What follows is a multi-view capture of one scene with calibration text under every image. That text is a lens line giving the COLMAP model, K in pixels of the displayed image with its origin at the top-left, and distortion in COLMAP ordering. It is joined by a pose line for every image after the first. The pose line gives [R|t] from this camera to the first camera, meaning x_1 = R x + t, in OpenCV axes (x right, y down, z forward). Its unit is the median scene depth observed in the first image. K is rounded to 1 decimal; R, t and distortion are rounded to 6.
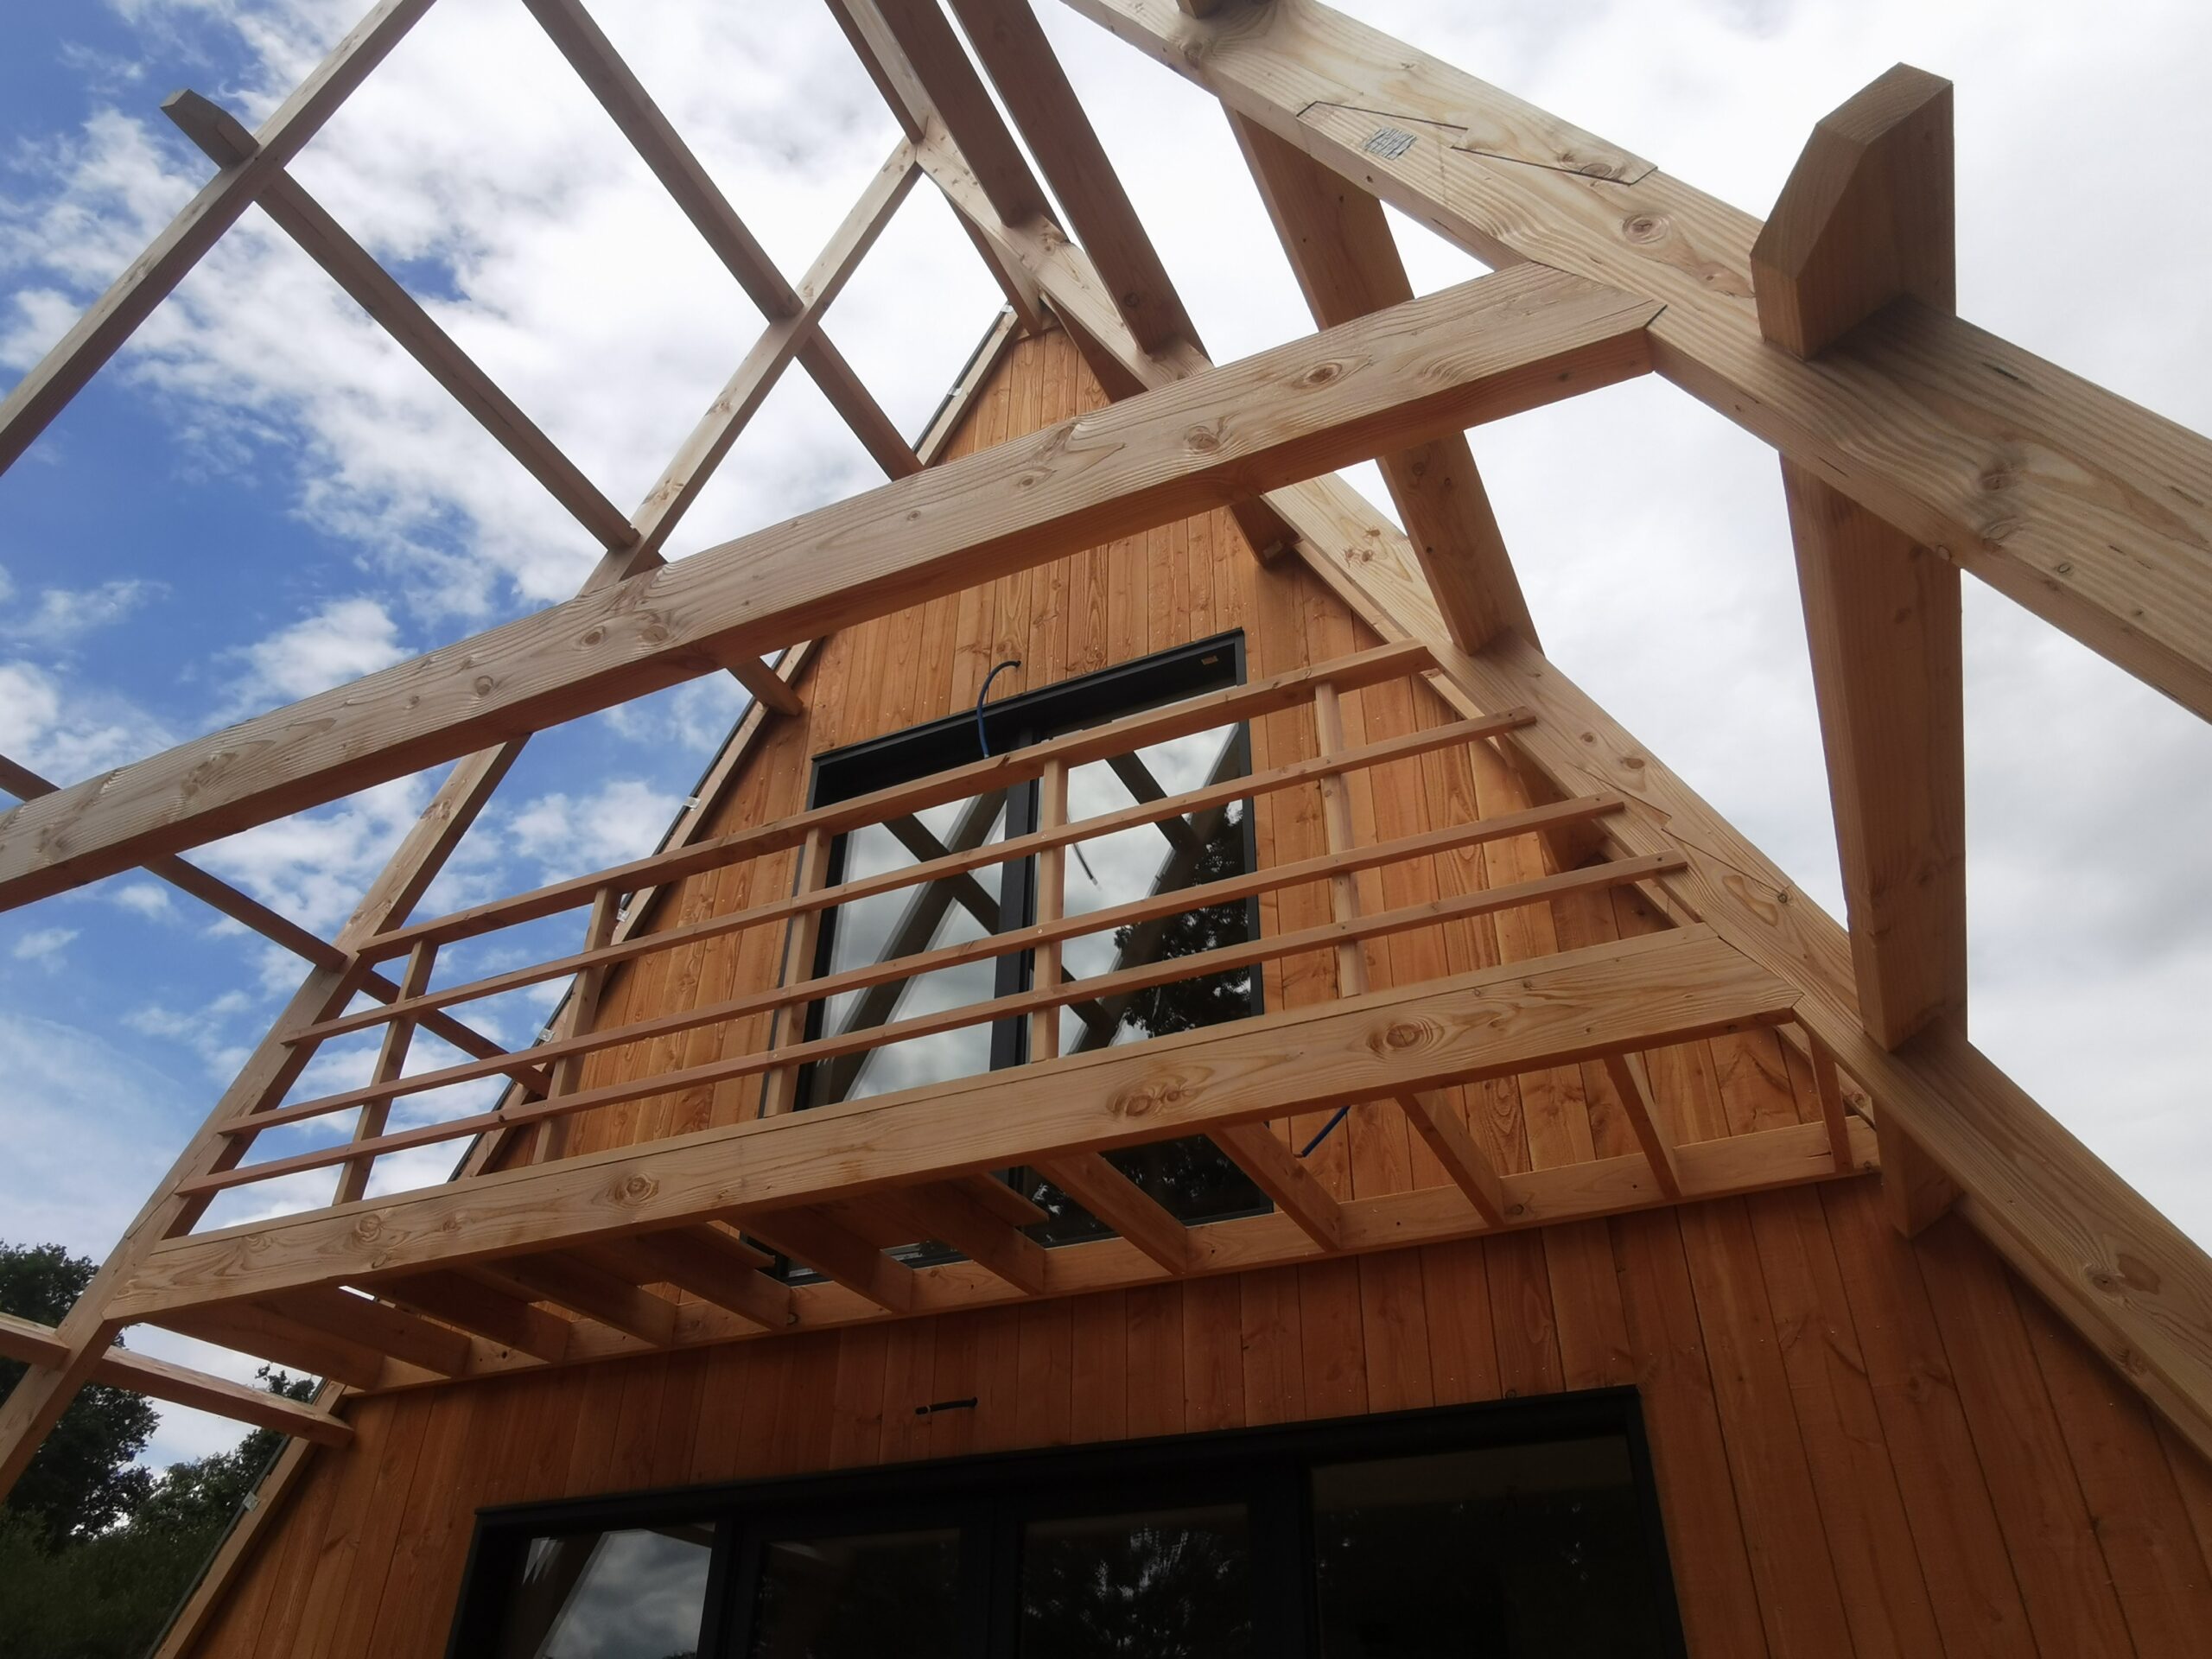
lens RADIAL K [[1549.9, 0, 1129.7], [0, 1549.9, 804.5], [0, 0, 1]] dist [-0.090062, 0.113310]
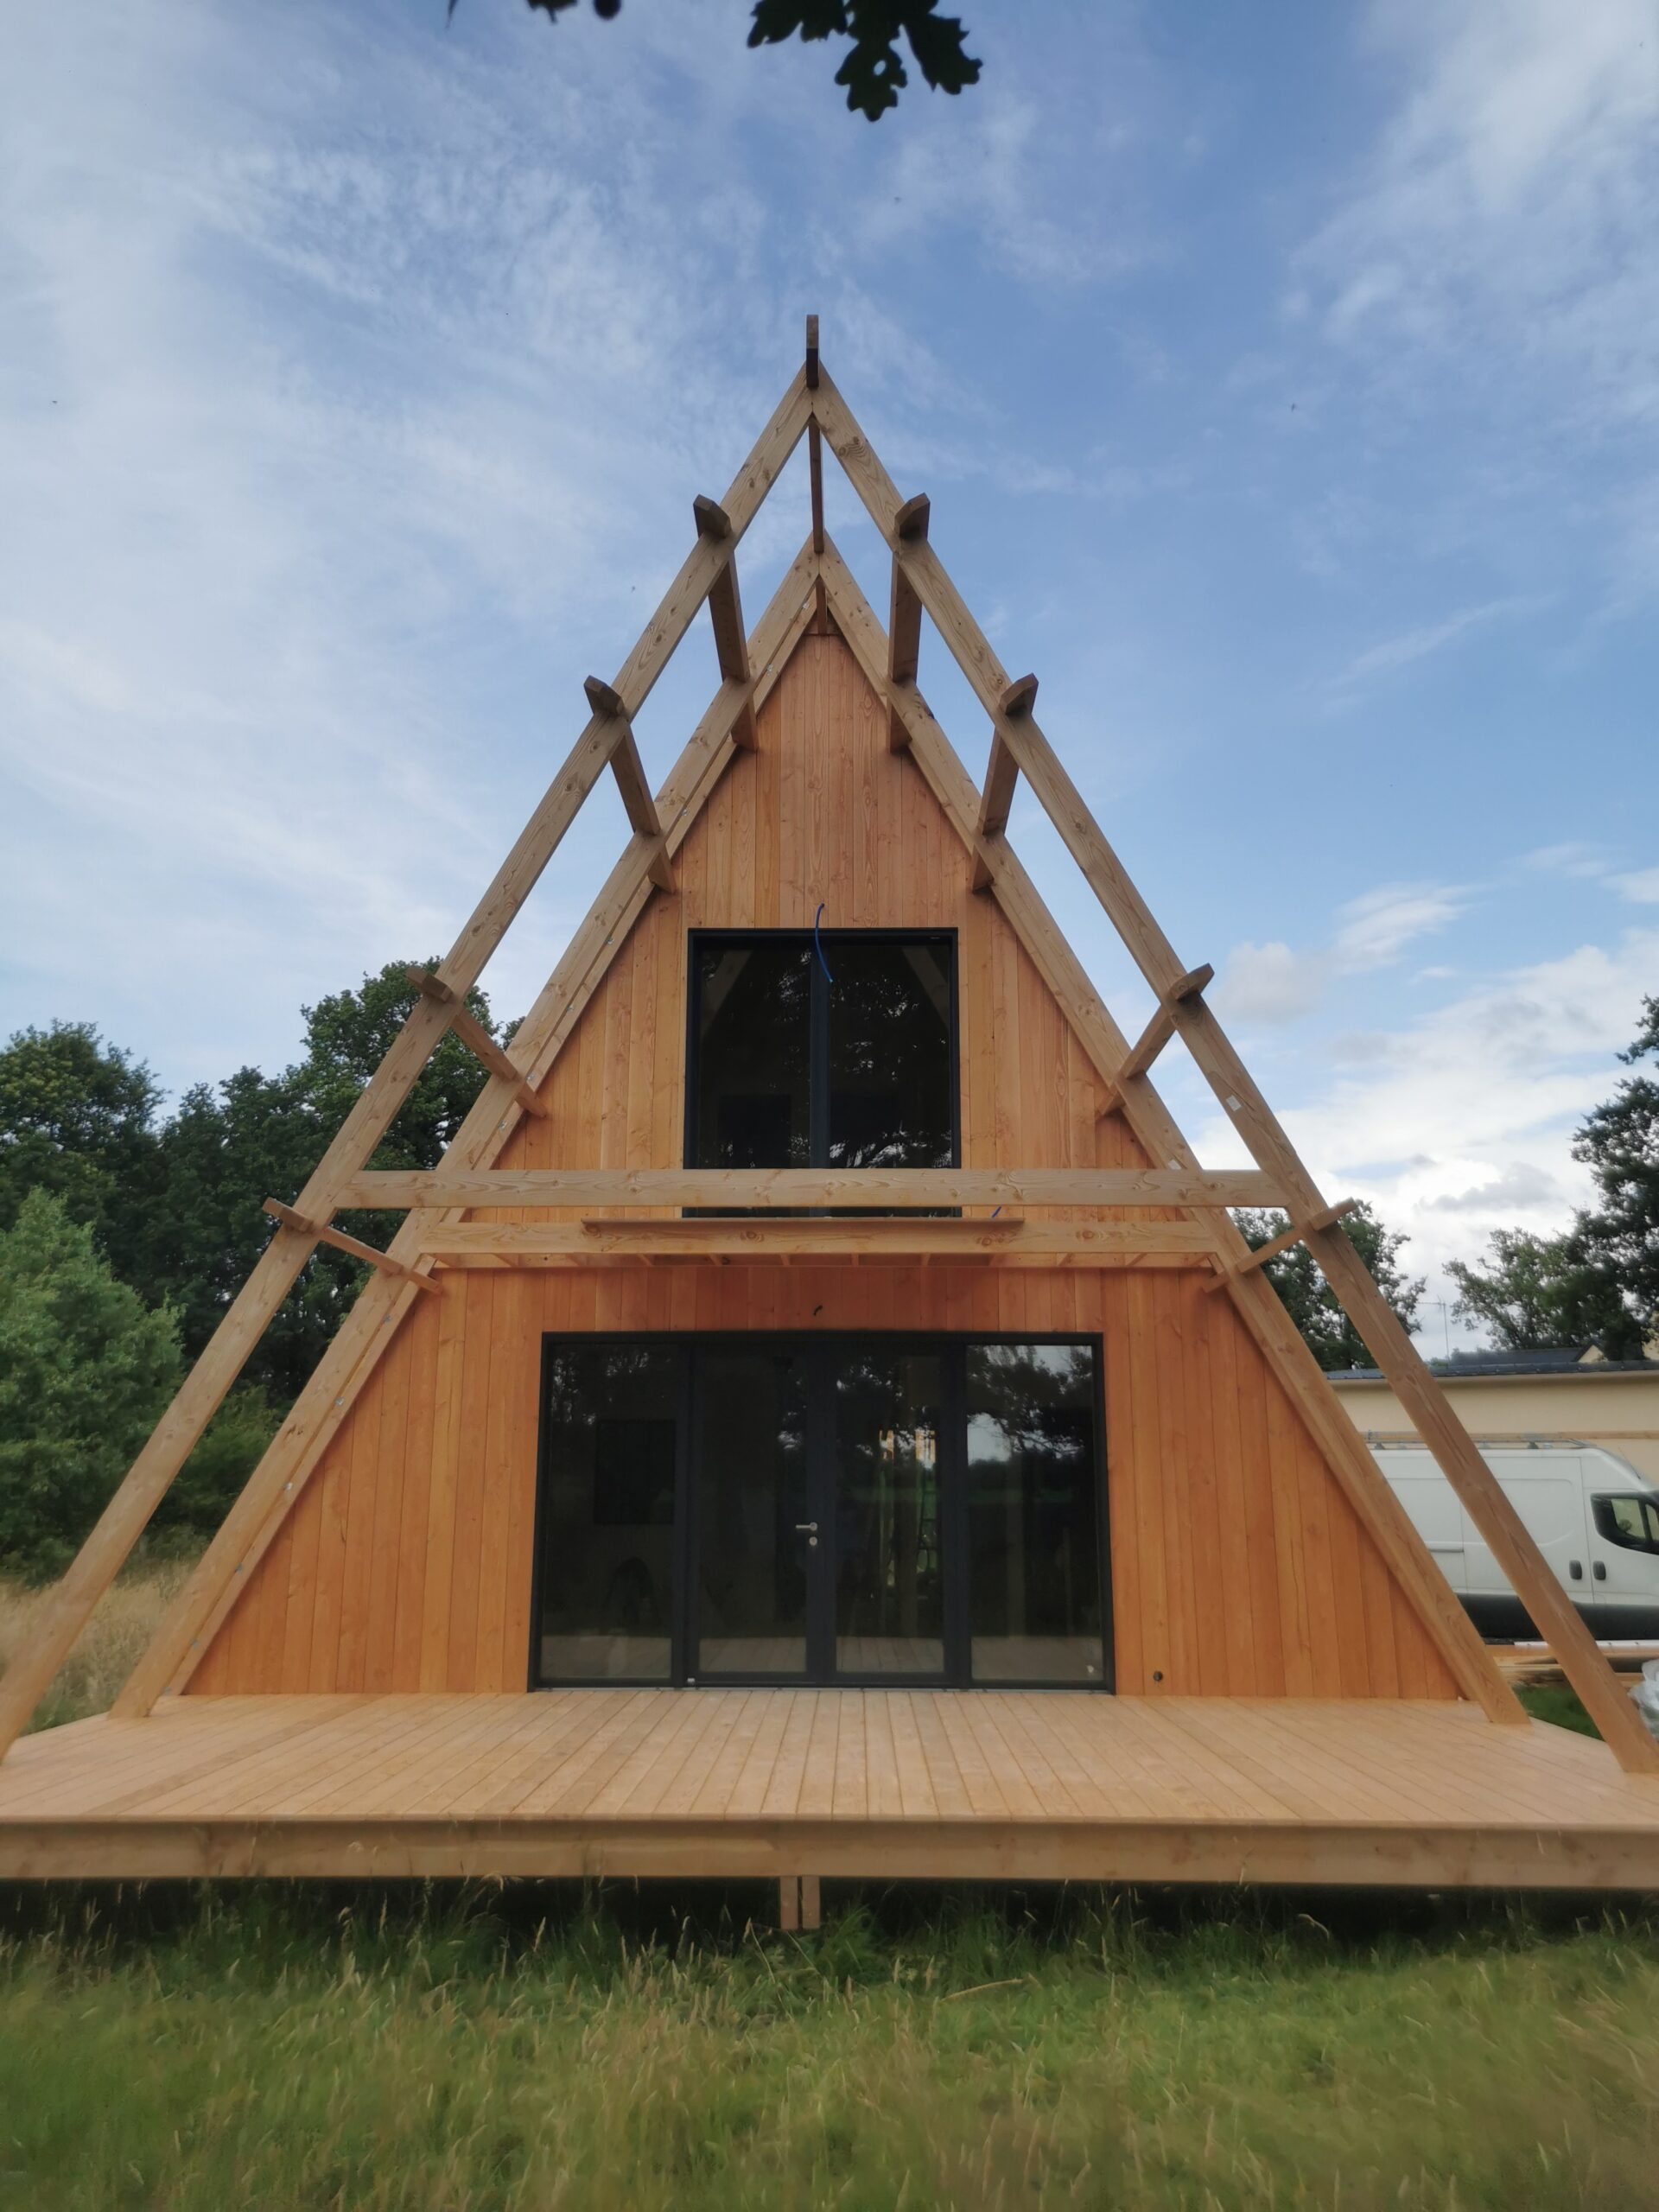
lens RADIAL K [[1733.2, 0, 829.5], [0, 1733.2, 1106.0], [0, 0, 1]] dist [0.069882, 0.000624]
pose [[0.911715, 0.086200, 0.401677, -1.030206], [-0.236816, 0.909220, 0.342398, -0.689069], [-0.335698, -0.407293, 0.849364, -0.962407]]
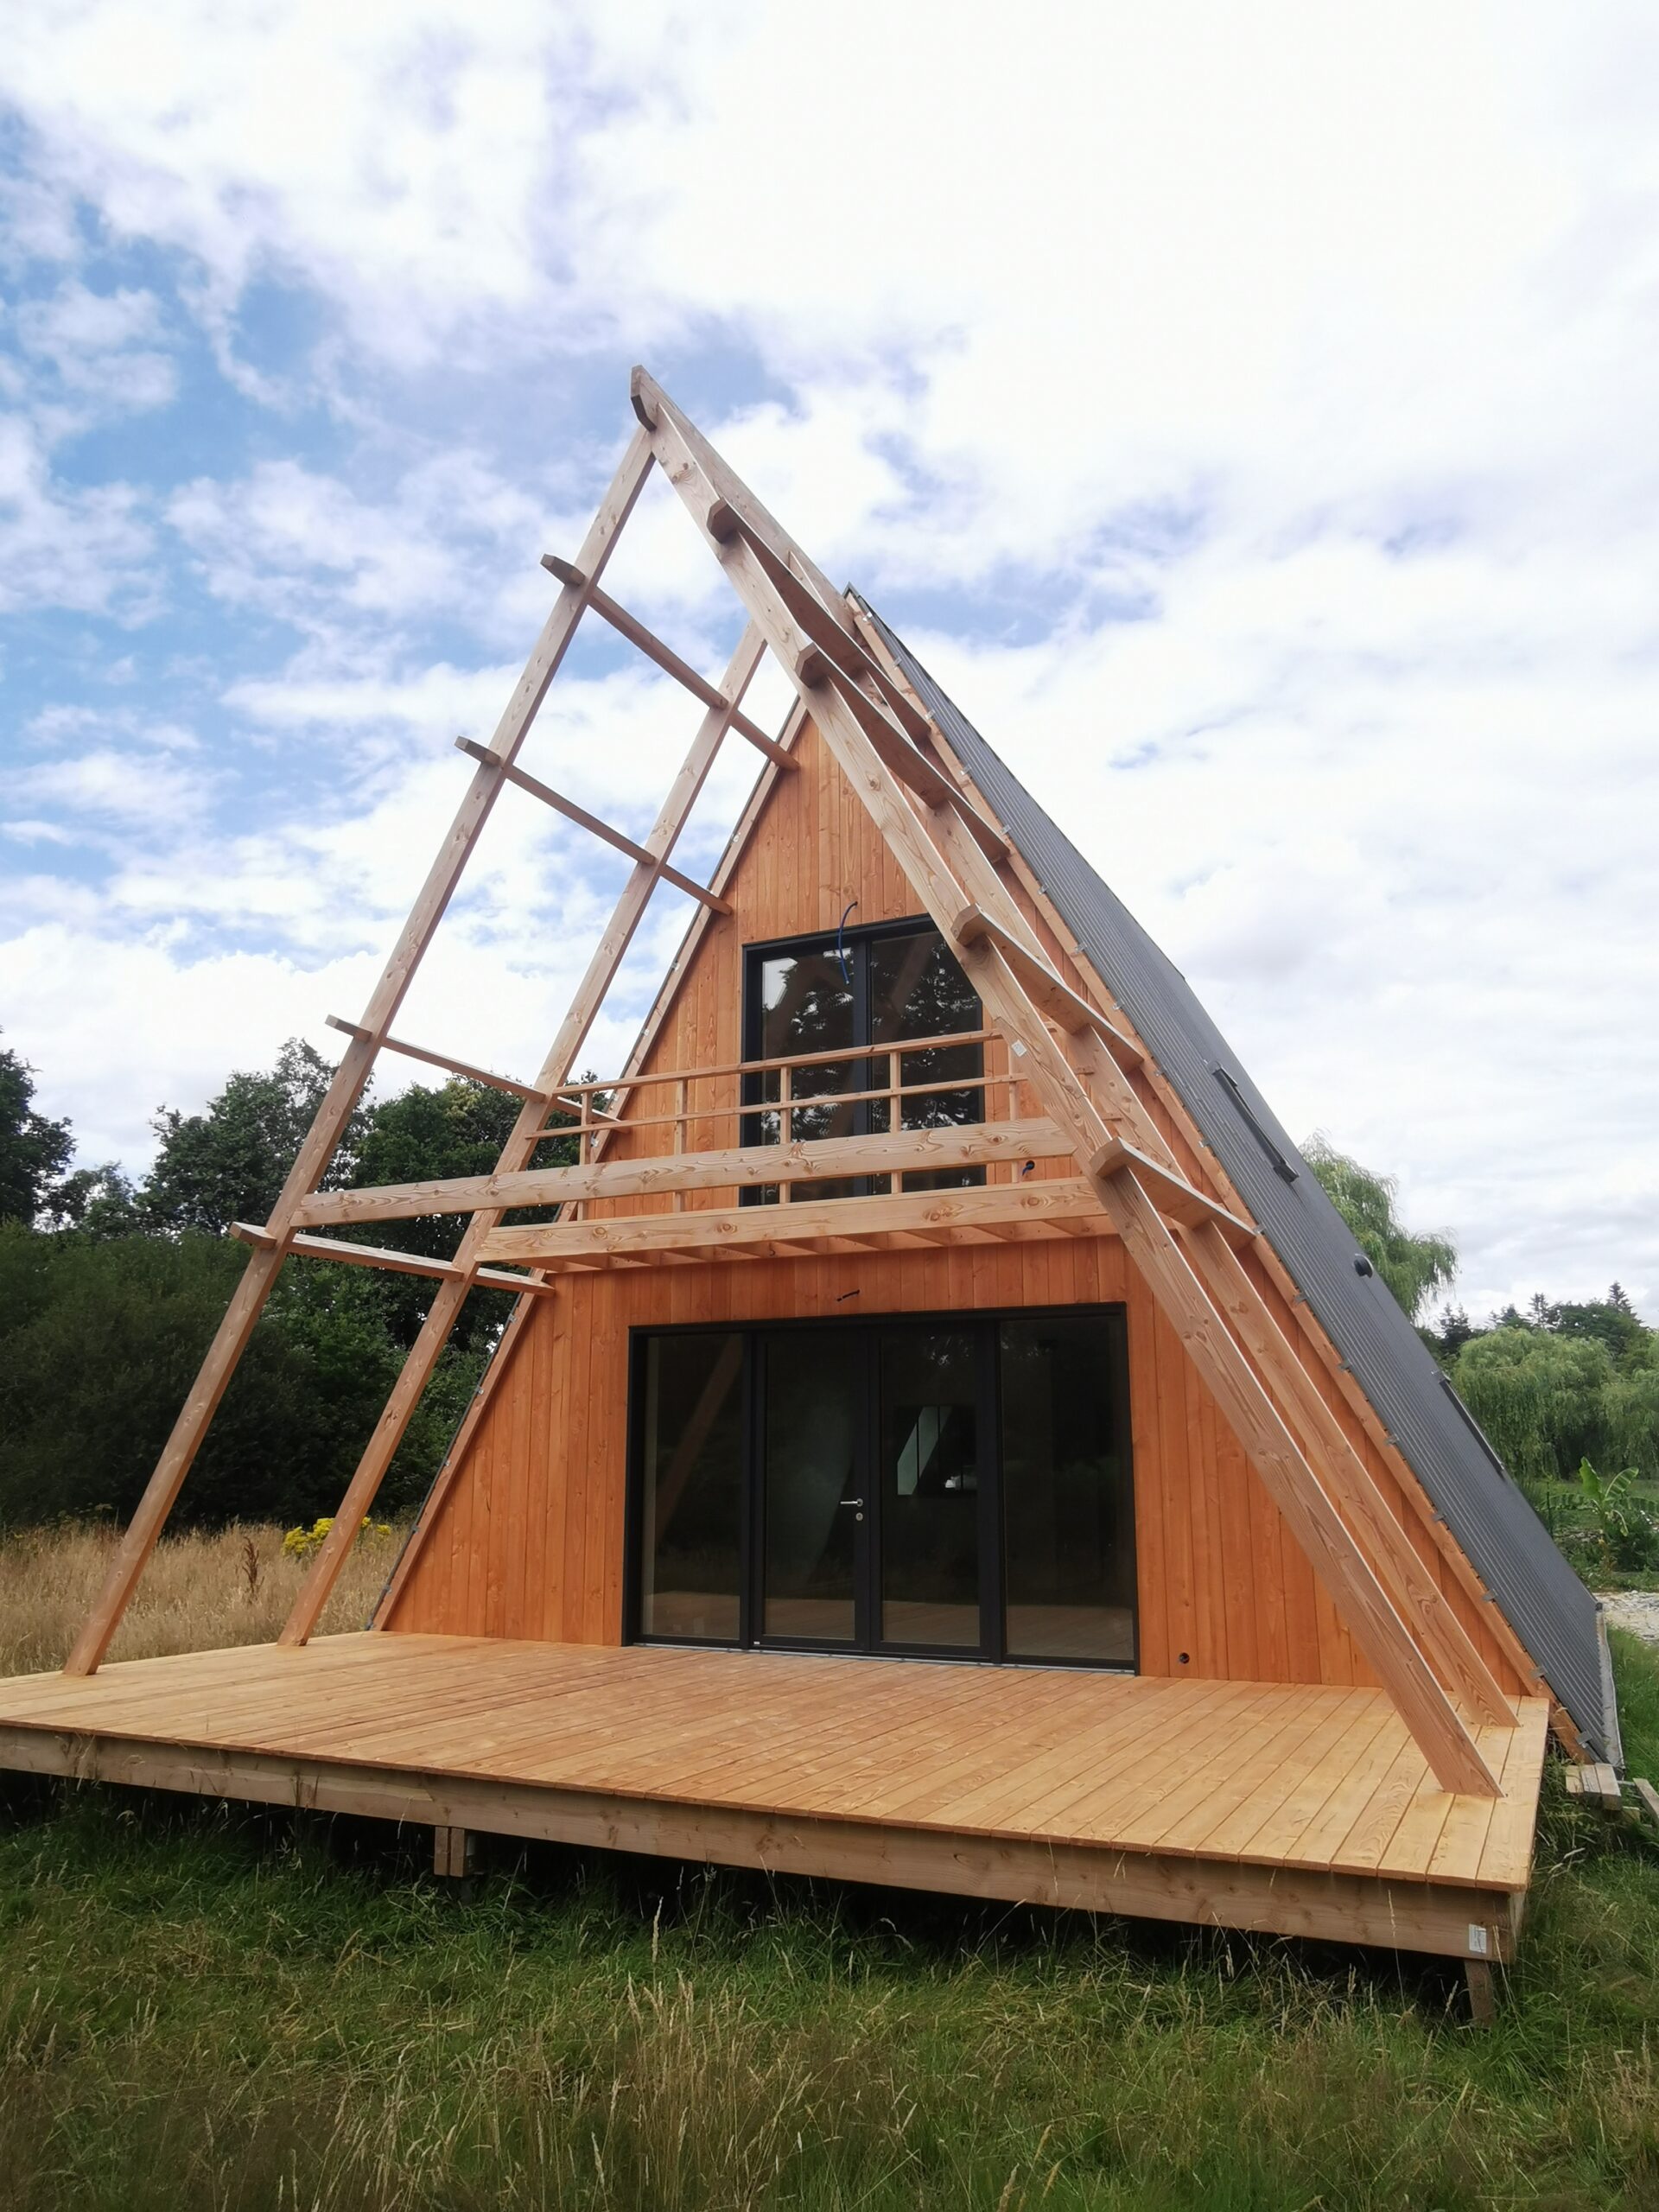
lens RADIAL K [[1549.9, 0, 829.5], [0, 1549.9, 1106.0], [0, 0, 1]] dist [-0.090062, 0.113310]
pose [[0.999721, -0.011543, -0.020632, -0.083020], [0.018503, 0.925245, 0.378919, -0.688836], [0.014716, -0.379195, 0.925200, -0.969129]]
